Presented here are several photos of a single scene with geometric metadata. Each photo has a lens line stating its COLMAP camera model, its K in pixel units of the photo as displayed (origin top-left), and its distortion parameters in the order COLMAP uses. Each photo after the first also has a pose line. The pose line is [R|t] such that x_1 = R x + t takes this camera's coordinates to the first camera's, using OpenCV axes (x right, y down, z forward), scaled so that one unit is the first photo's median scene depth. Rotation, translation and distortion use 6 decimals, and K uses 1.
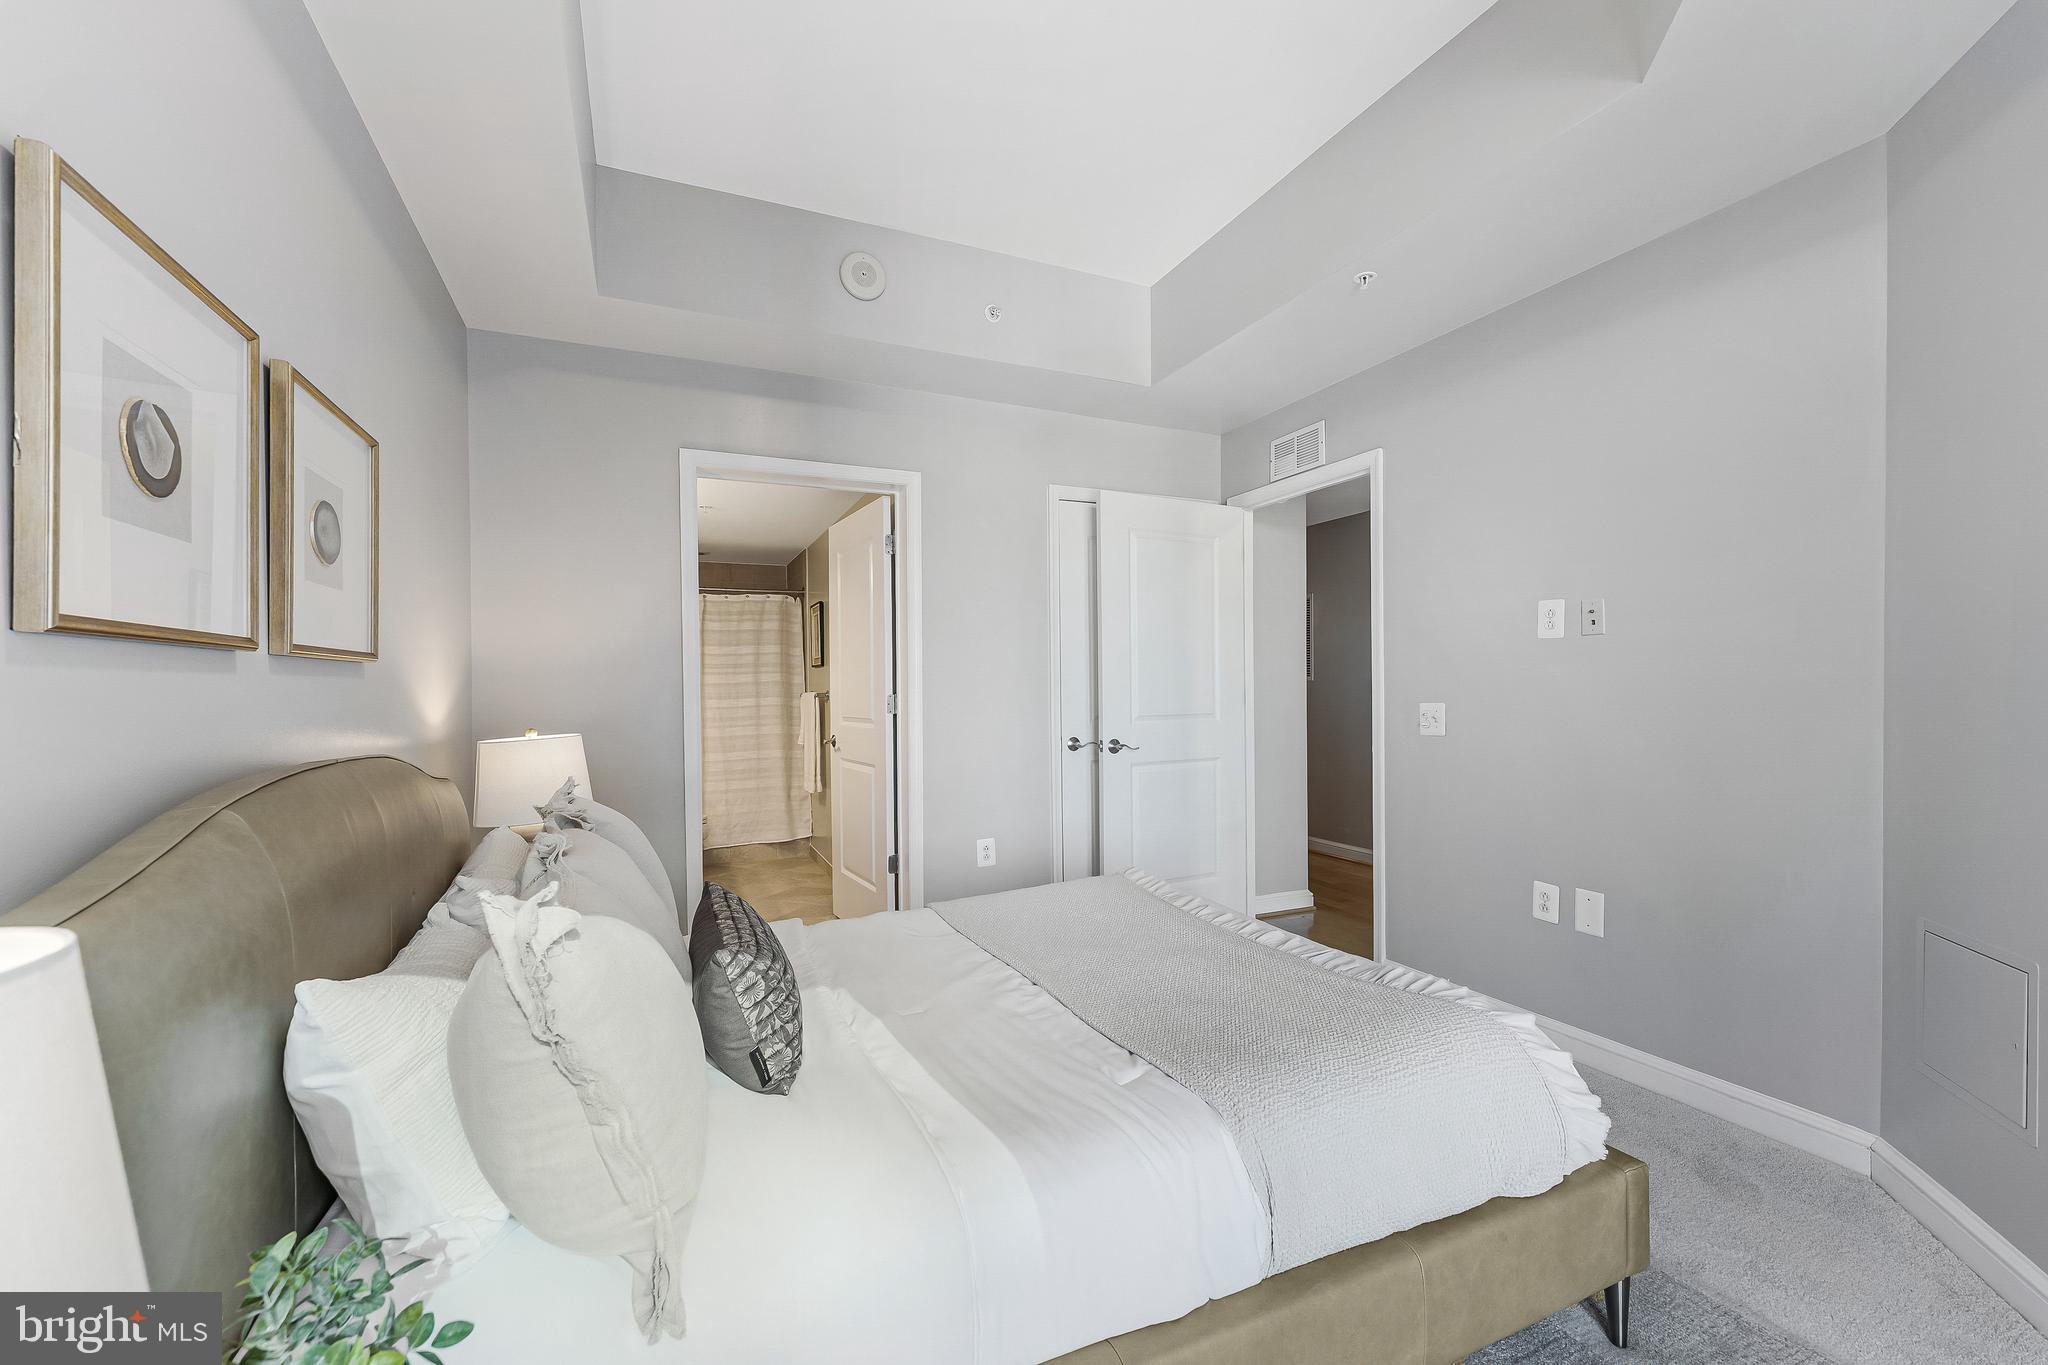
lens RADIAL K [[830.7, 0, 1020.3], [0, 830.7, 692.6], [0, 0, 1]] dist [0.003007, -0.001108]
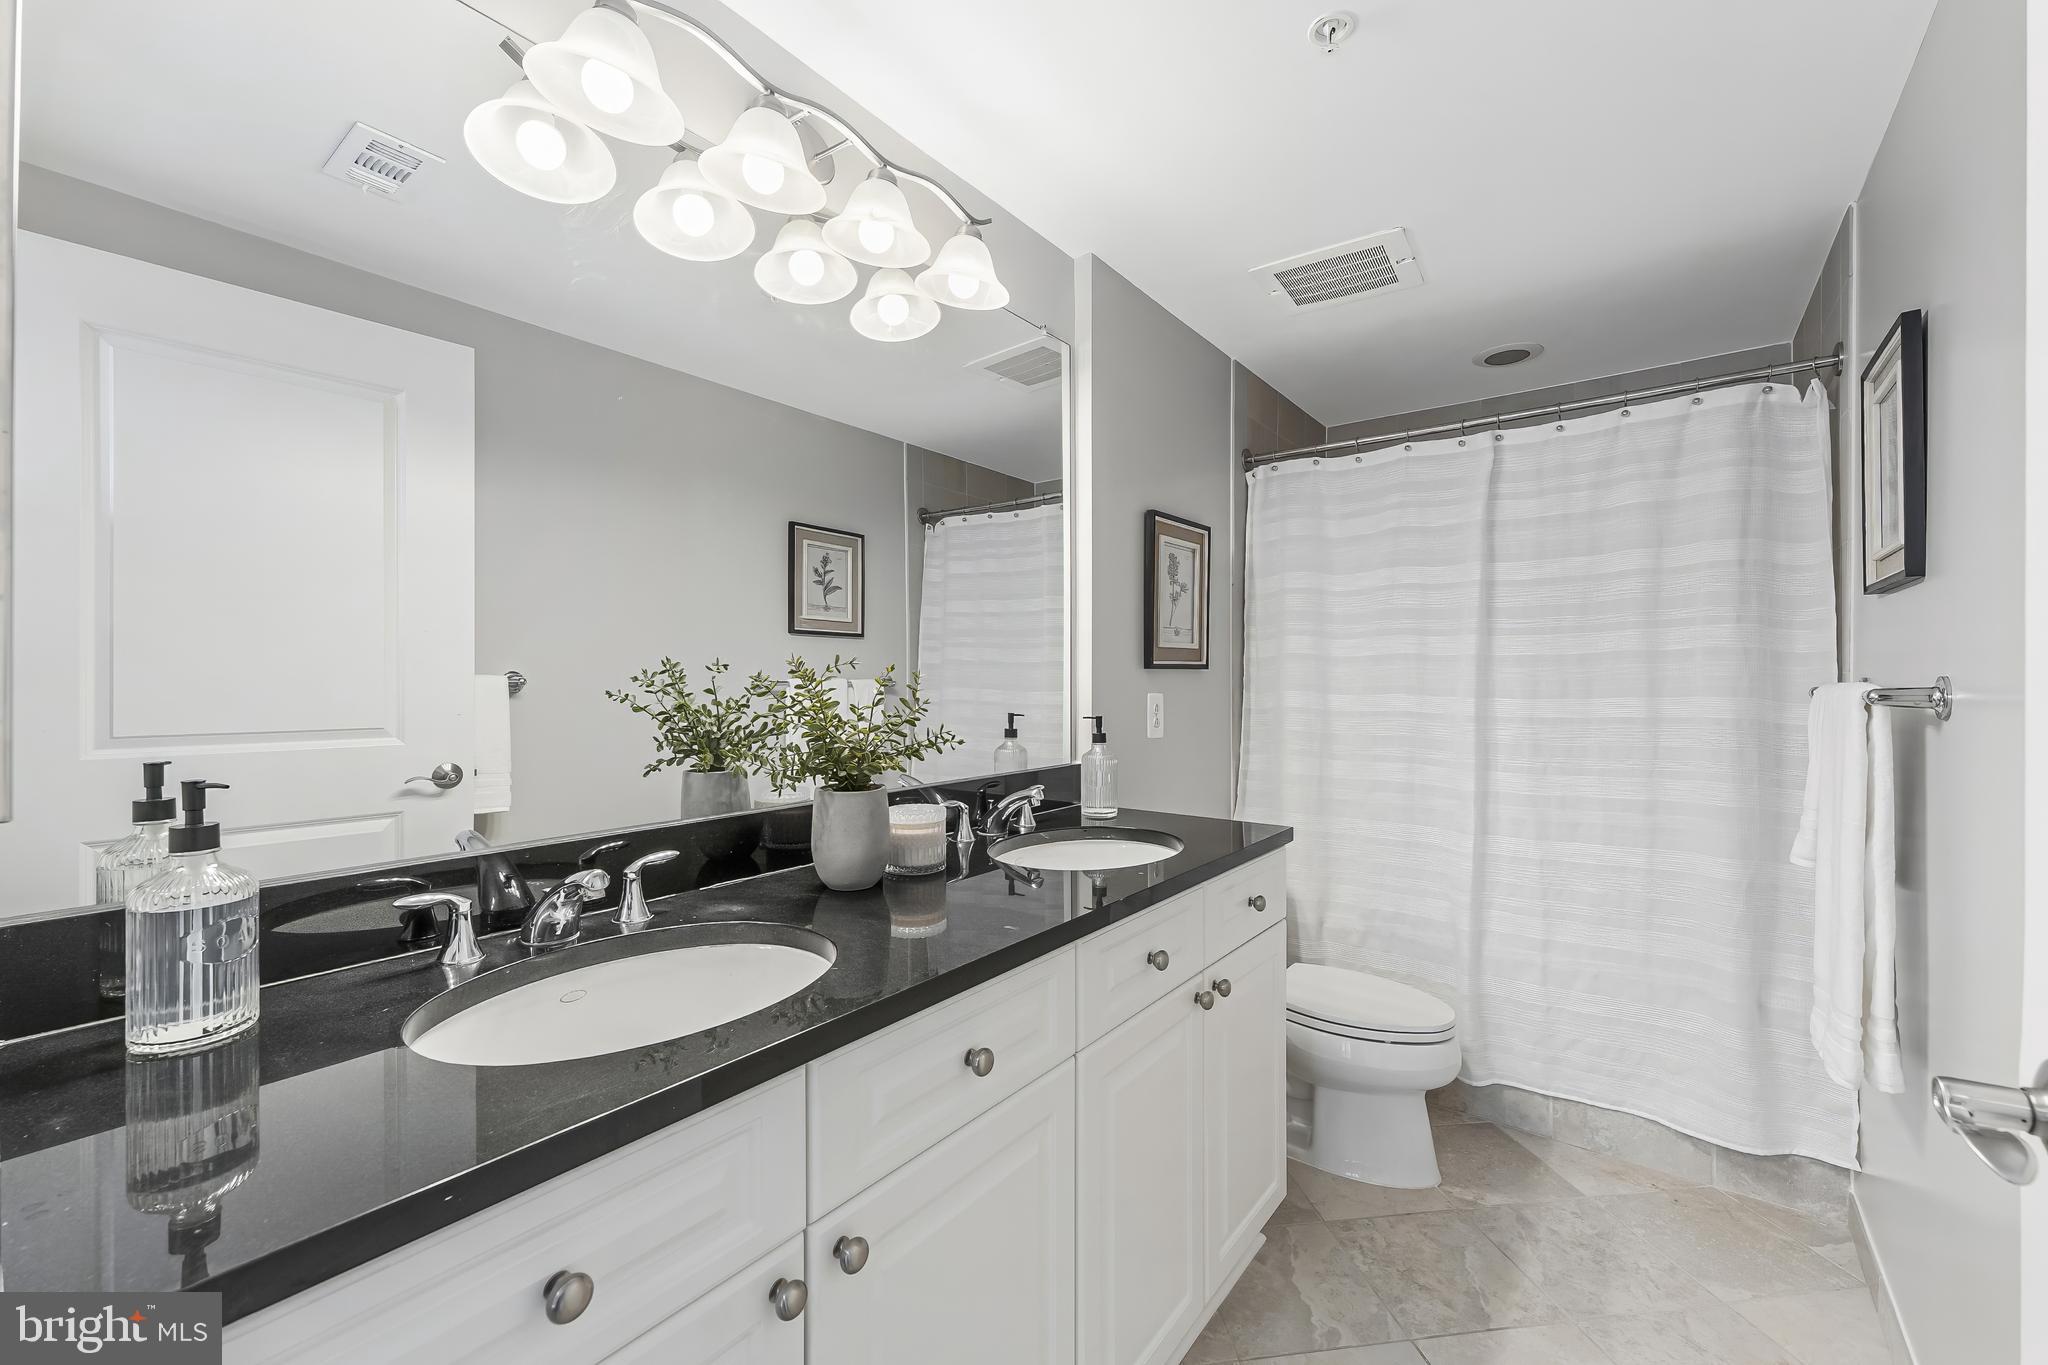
lens RADIAL K [[830.7, 0, 1025.5], [0, 830.7, 678.1], [0, 0, 1]] dist [0.003007, -0.001108]
pose [[0.487111, 0.013614, -0.873234, -0.139505], [-0.003557, 0.999901, 0.013604, -0.005188], [0.873333, -0.003520, 0.487111, 0.600636]]
